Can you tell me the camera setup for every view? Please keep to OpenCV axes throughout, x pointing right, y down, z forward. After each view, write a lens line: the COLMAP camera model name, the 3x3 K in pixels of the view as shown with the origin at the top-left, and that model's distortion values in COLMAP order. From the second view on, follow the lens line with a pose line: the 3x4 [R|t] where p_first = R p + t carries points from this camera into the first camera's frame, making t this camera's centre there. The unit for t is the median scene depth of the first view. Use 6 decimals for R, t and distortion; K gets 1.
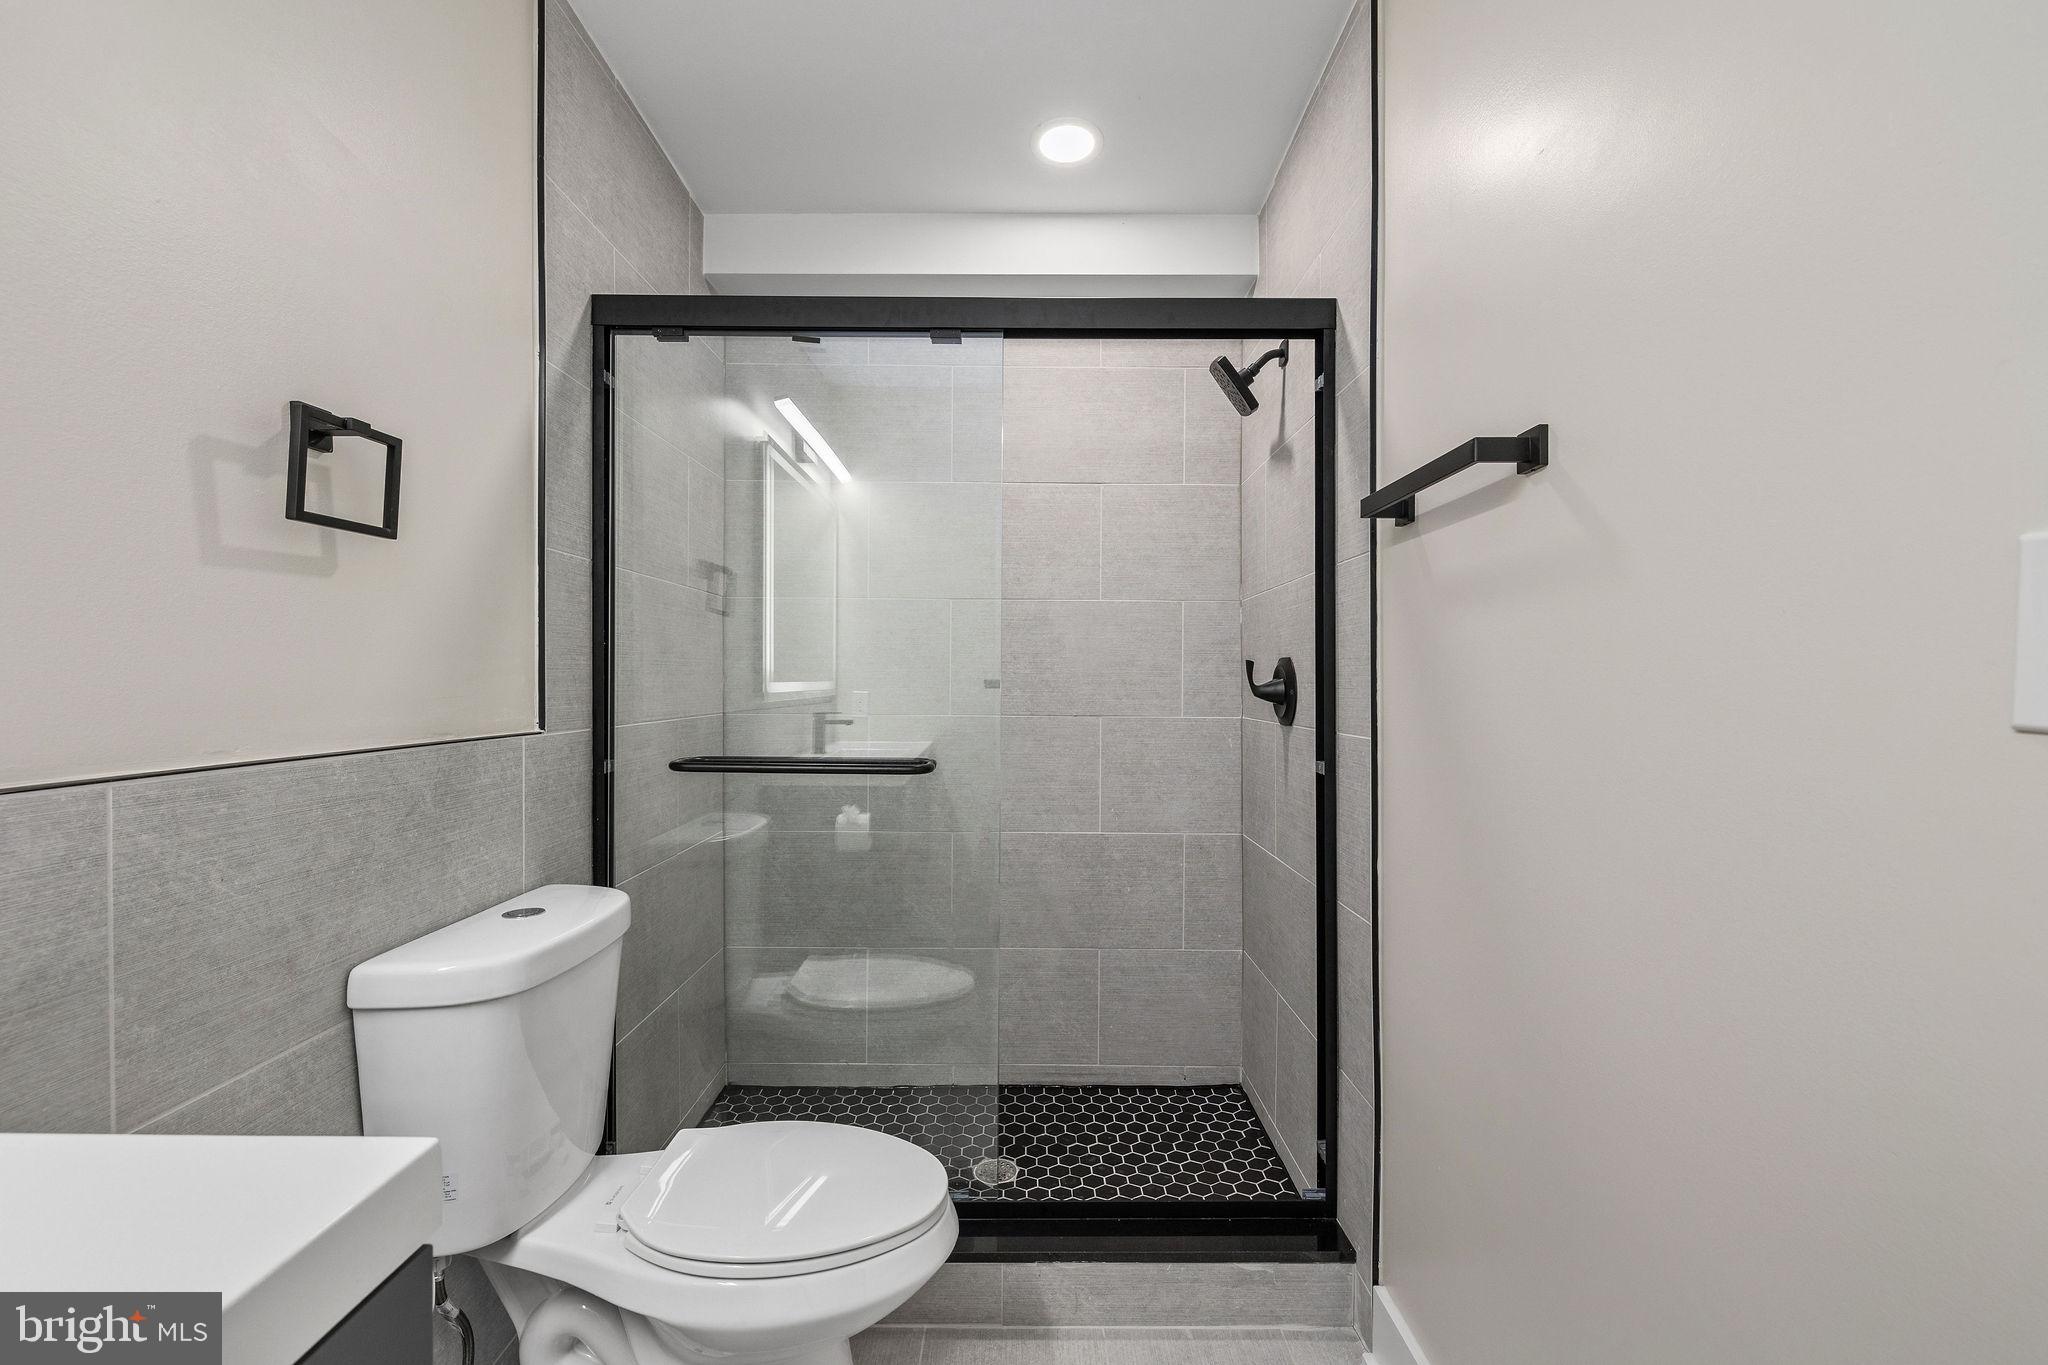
lens RADIAL K [[859.4, 0, 1024.0], [0, 859.4, 682.5], [0, 0, 1]] dist [-0.002096, -0.000370]
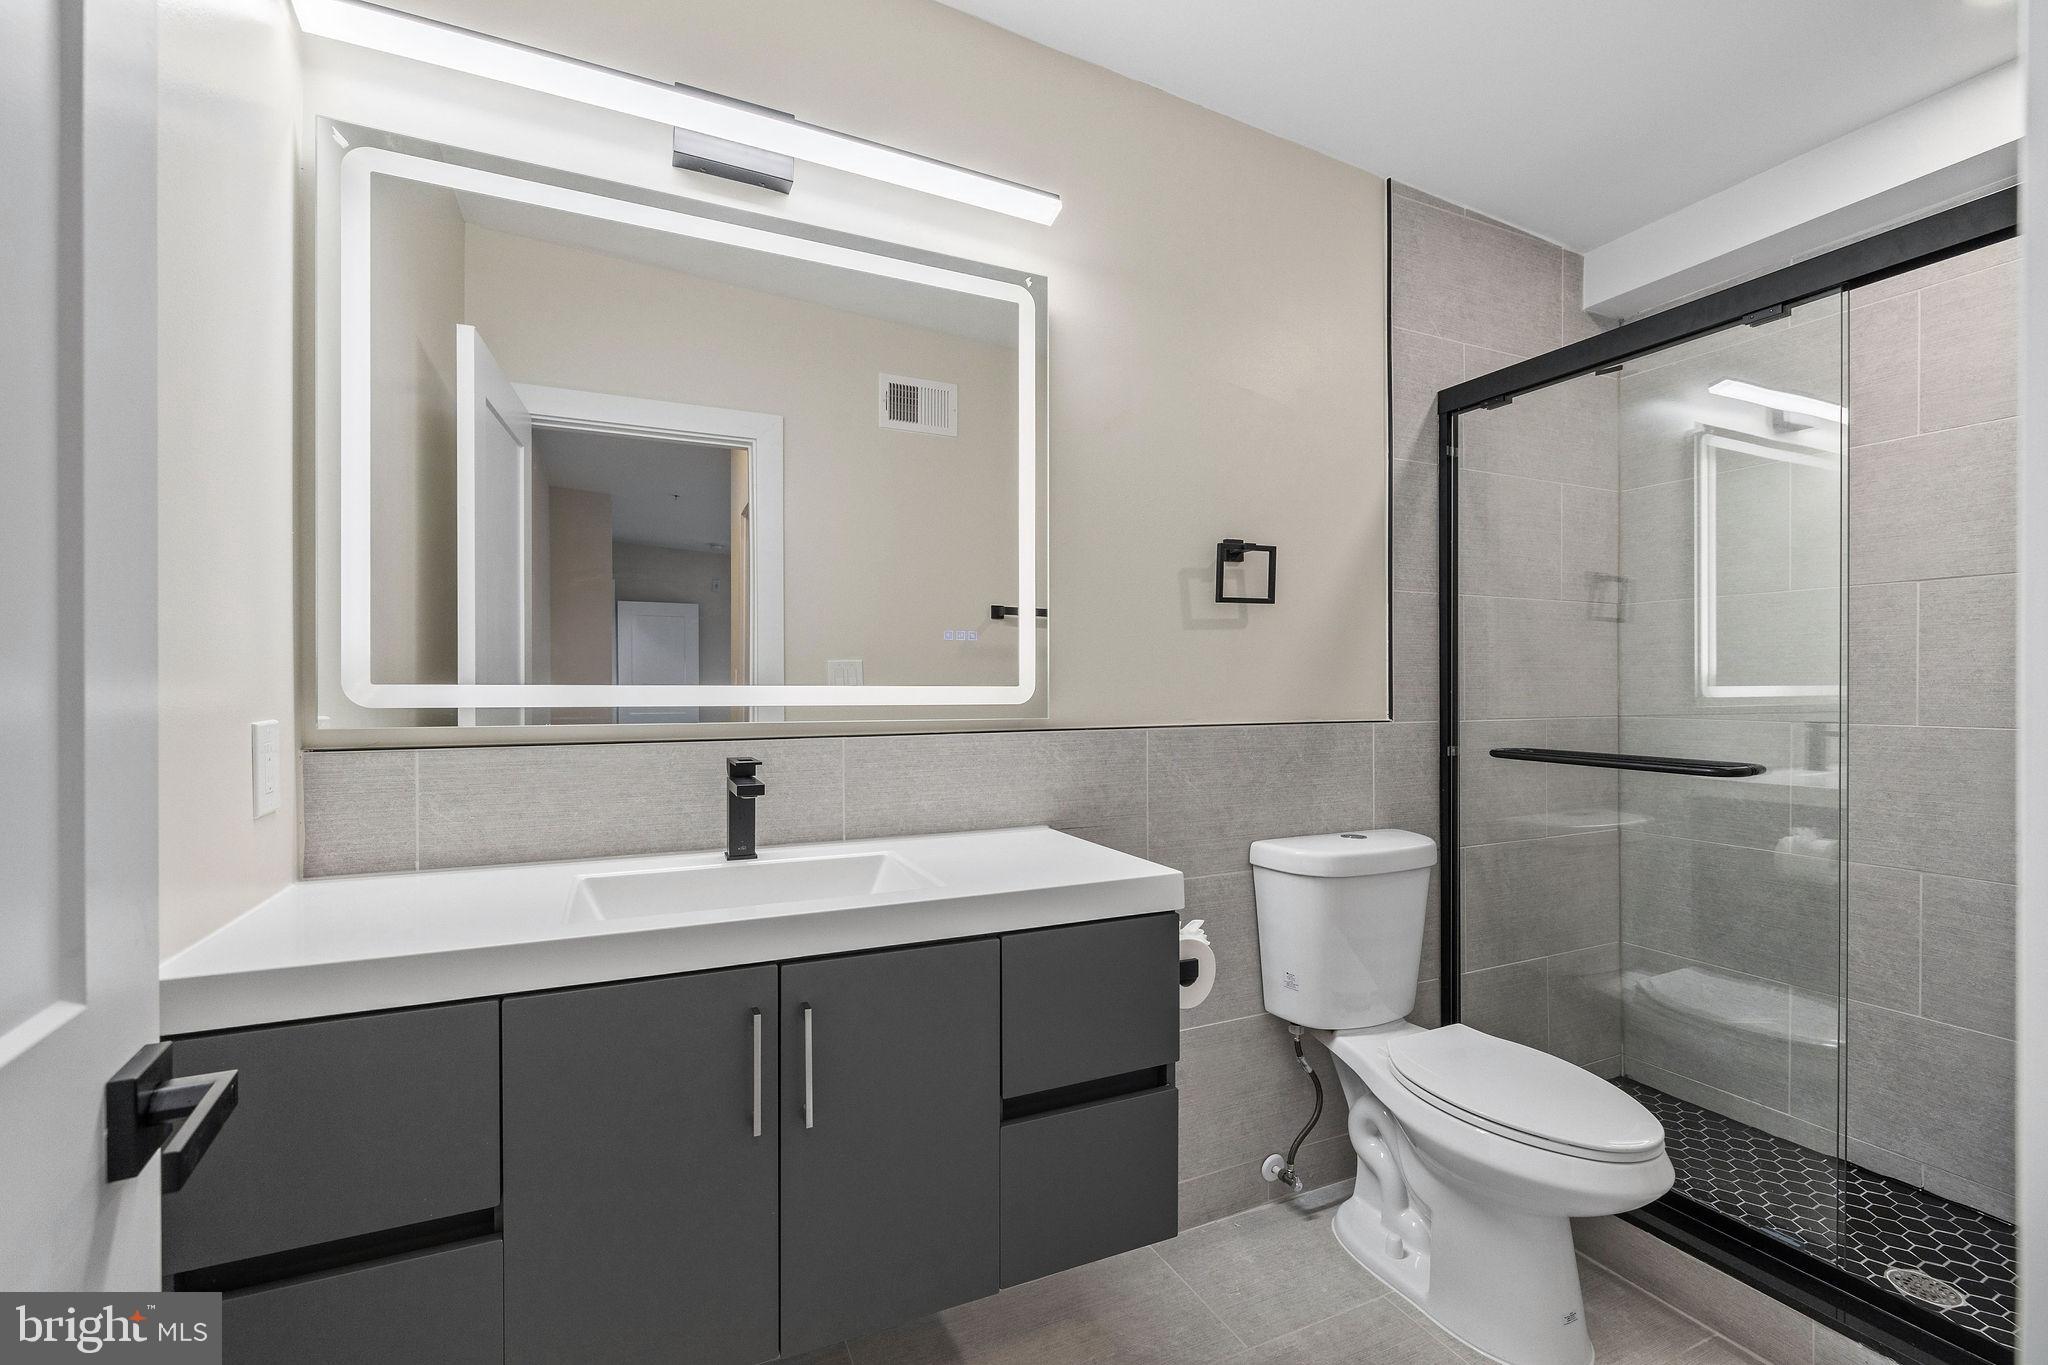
lens RADIAL K [[859.4, 0, 1024.0], [0, 859.4, 682.5], [0, 0, 1]] dist [-0.002096, -0.000370]
pose [[0.424434, -0.009830, -0.905405, 0.435217], [0.001194, 0.999946, -0.010297, 0.007835], [0.905458, 0.003289, 0.424423, -0.140777]]
